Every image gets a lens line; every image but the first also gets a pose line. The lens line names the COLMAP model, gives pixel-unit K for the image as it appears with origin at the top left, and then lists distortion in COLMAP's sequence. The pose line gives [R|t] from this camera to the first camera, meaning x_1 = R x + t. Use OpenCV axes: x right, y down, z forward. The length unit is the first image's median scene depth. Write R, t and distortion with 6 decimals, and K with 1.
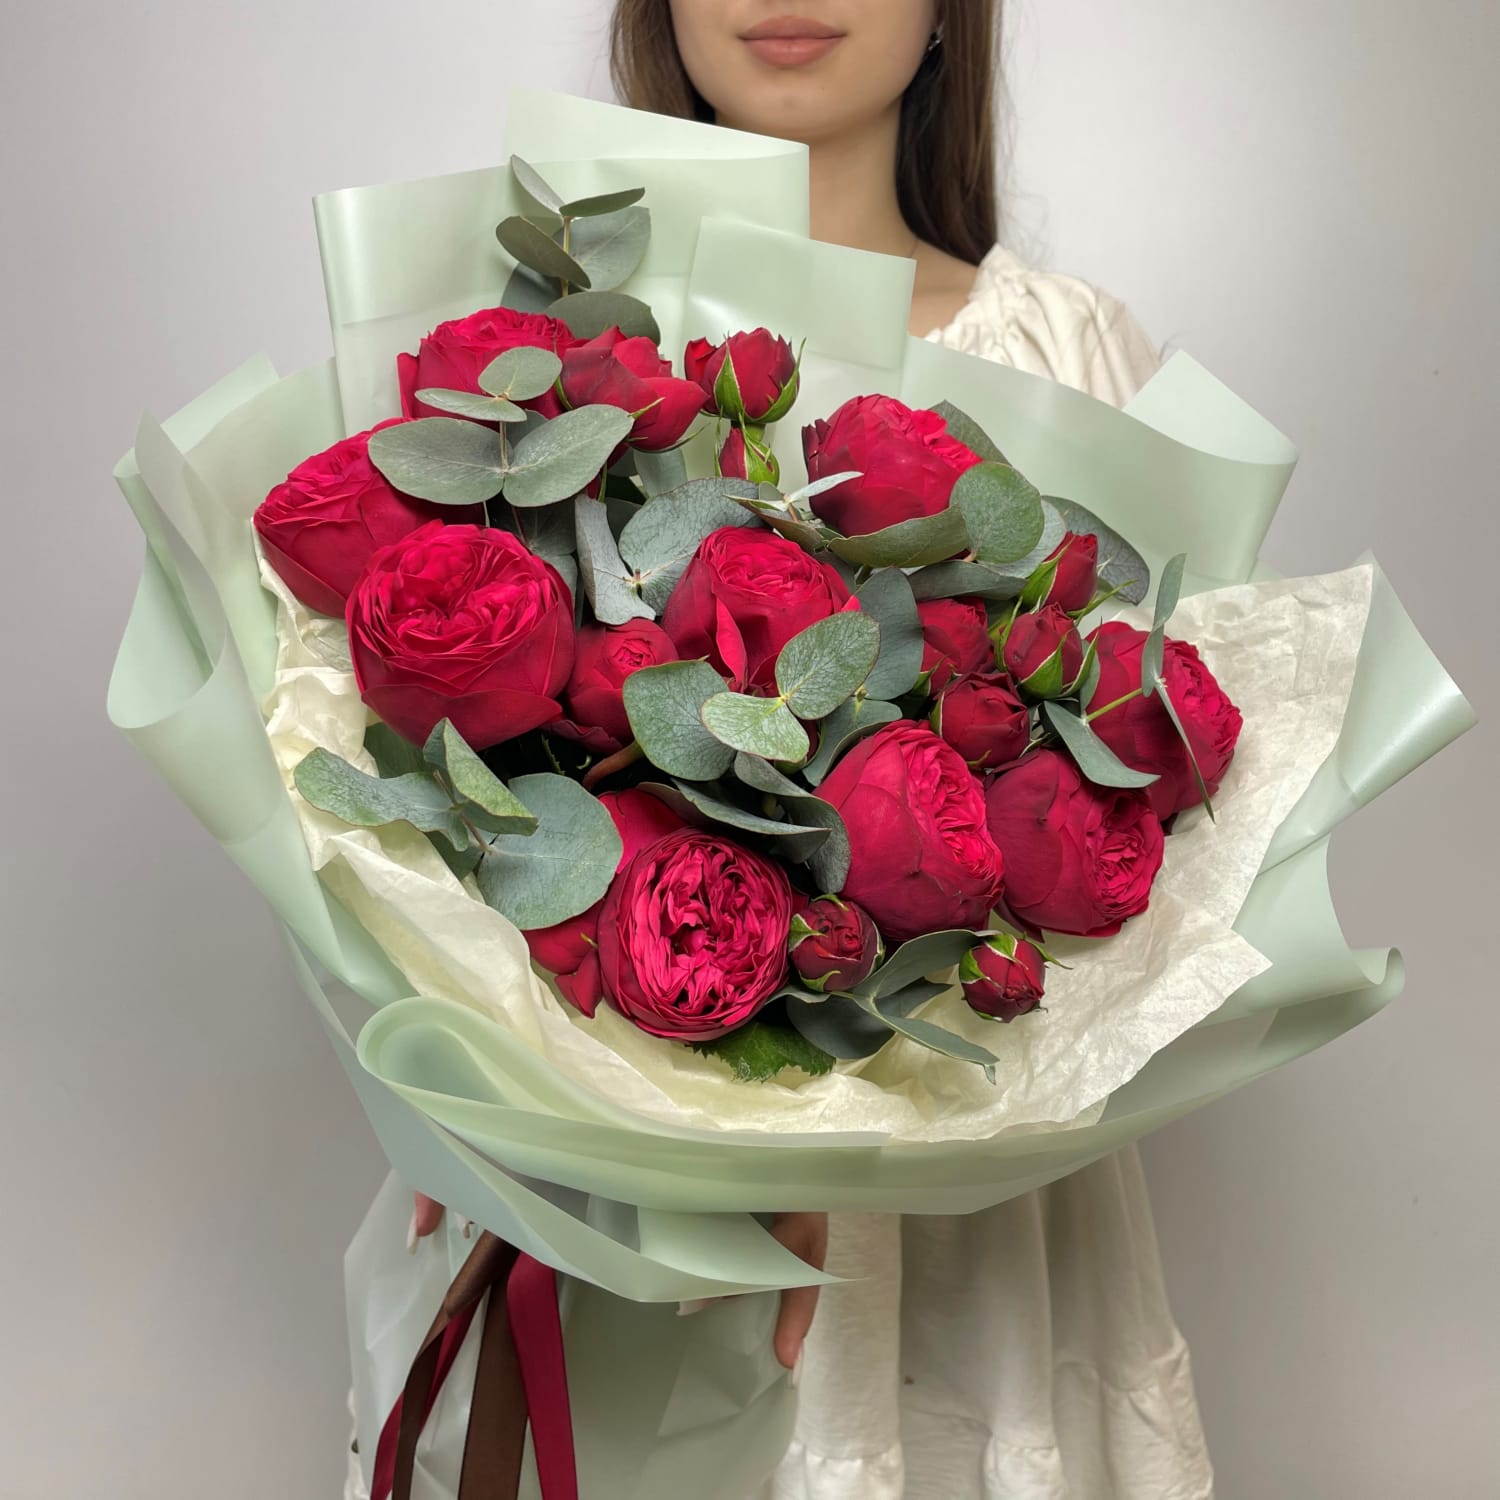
lens RADIAL K [[1413.7, 0, 752.3], [0, 1413.7, 649.3], [0, 0, 1]] dist [0.112774, -0.000831]
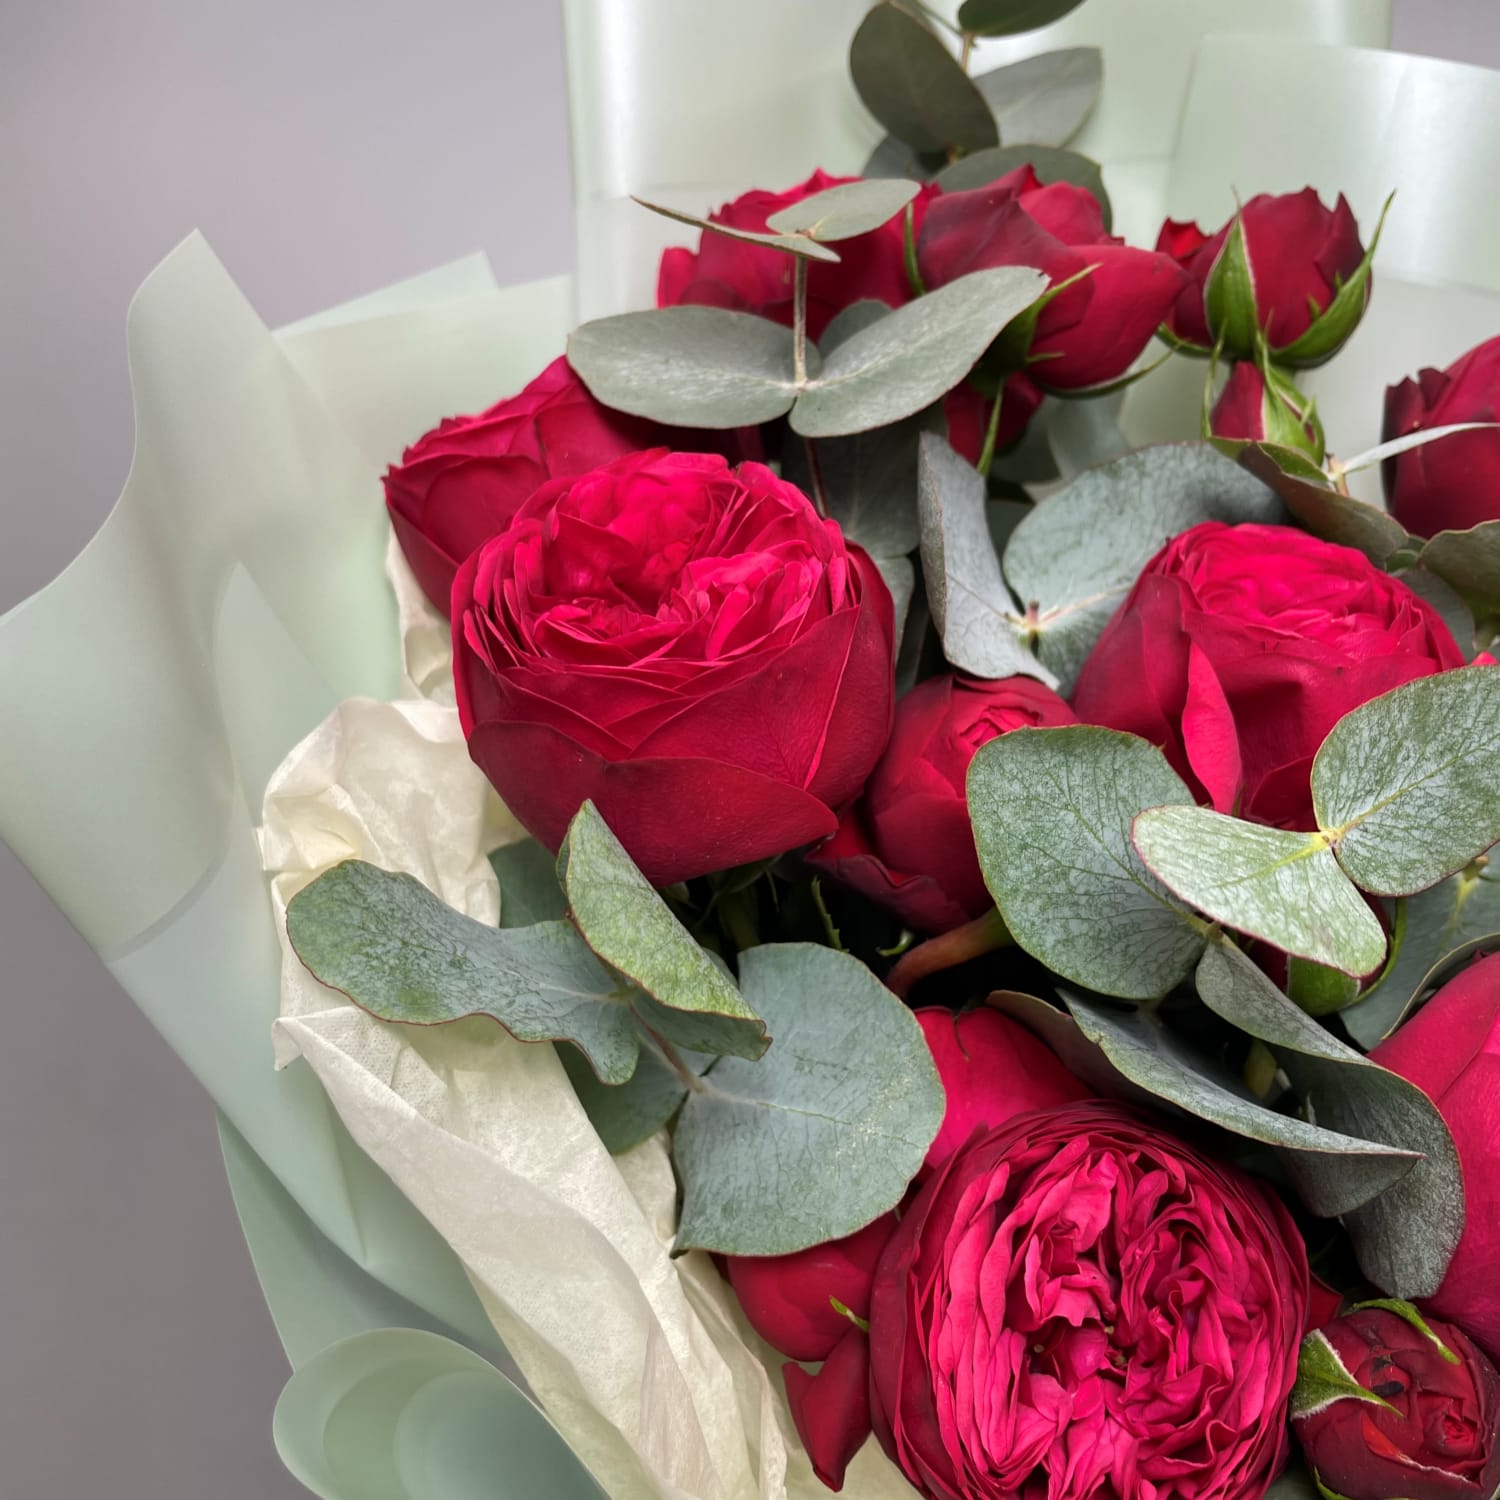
lens RADIAL K [[1549.5, 0, 750.3], [0, 1549.5, 767.0], [0, 0, 1]] dist [0.023761, -0.045717]
pose [[0.955227, 0.079693, -0.284939, -0.013368], [-0.103028, 0.992362, -0.067843, 0.062946], [0.277356, 0.094162, 0.956142, 0.467880]]
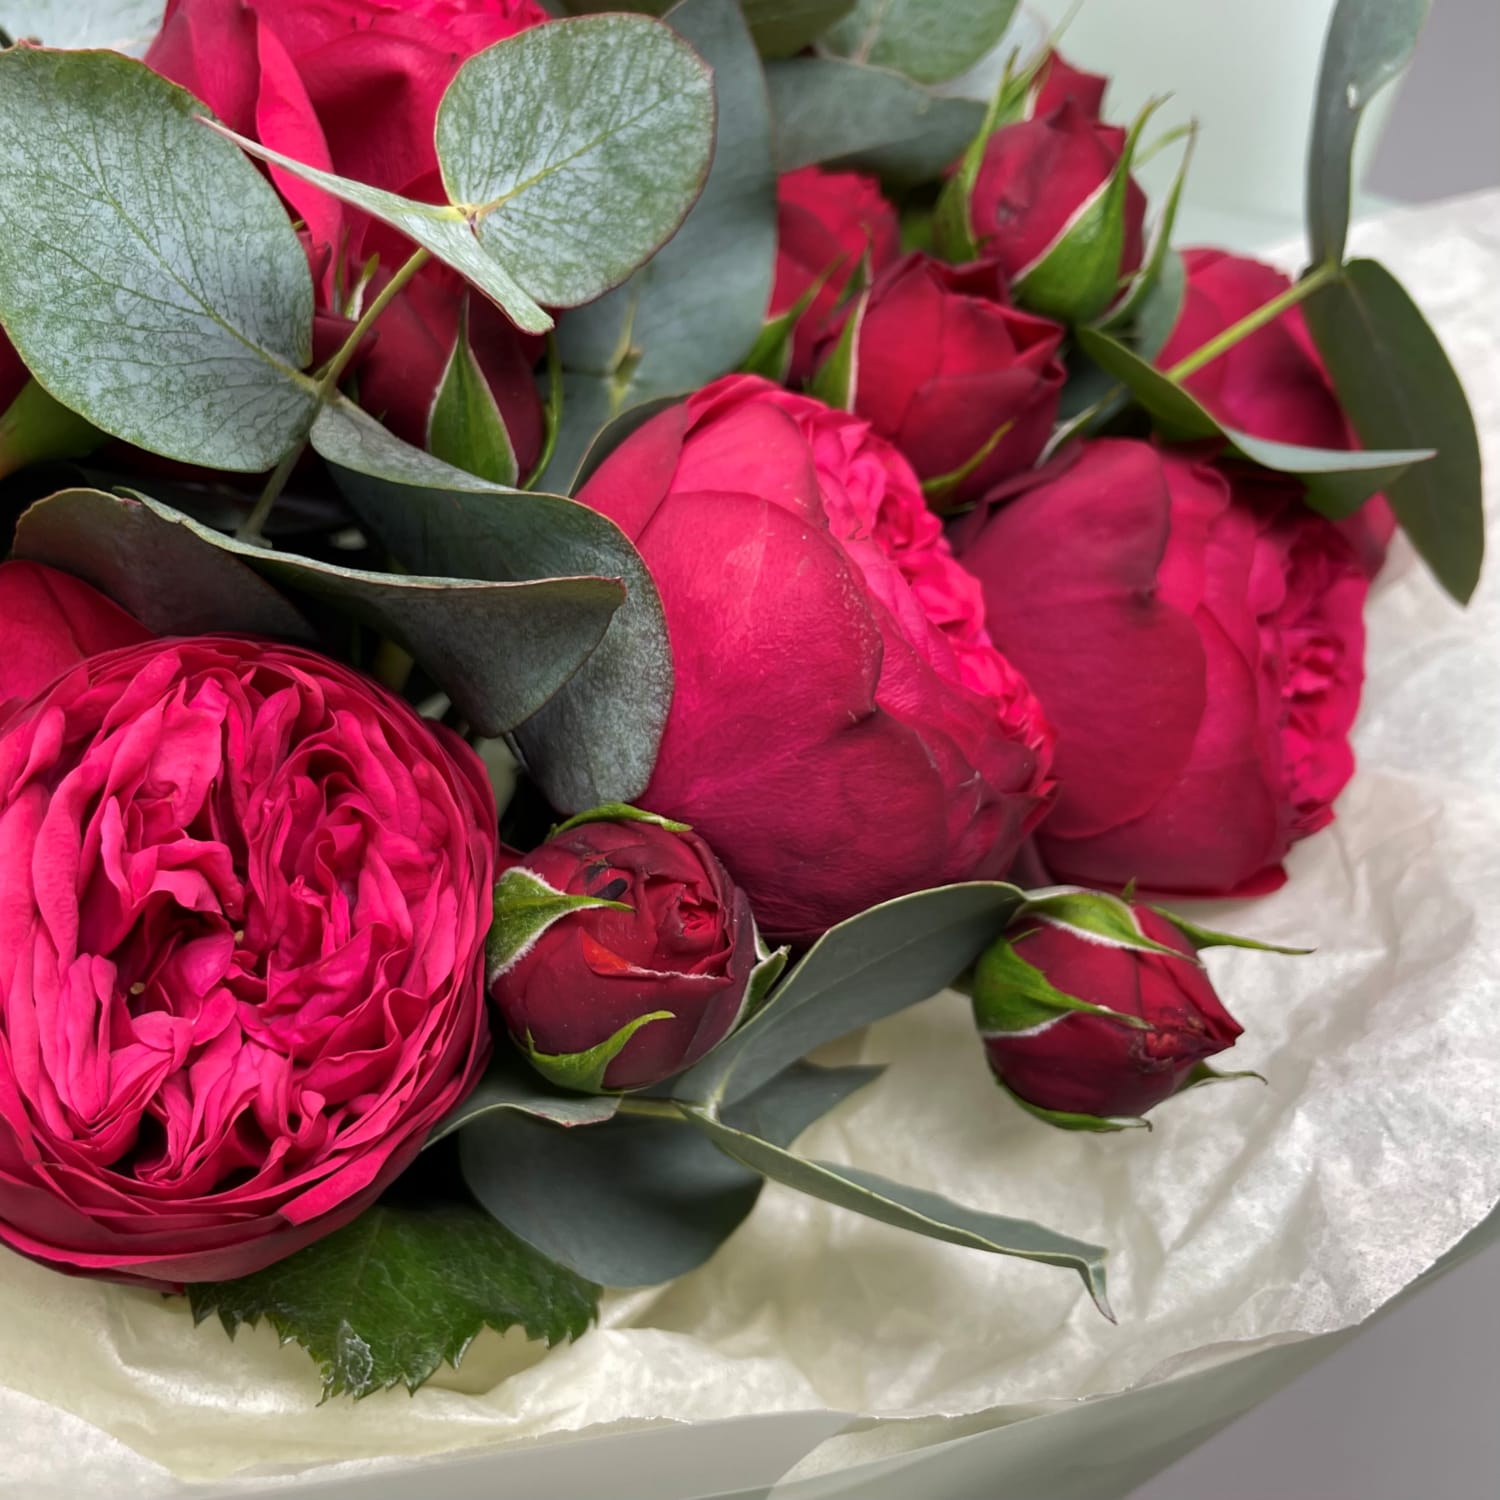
lens RADIAL K [[1758.7, 0, 720.3], [0, 1758.7, 633.8], [0, 0, 1]] dist [0.071787, -0.231693]
pose [[0.974327, -0.014984, 0.224639, -0.013291], [0.029578, 0.997654, -0.061742, 0.157033], [-0.223187, 0.066801, 0.972484, 0.574840]]
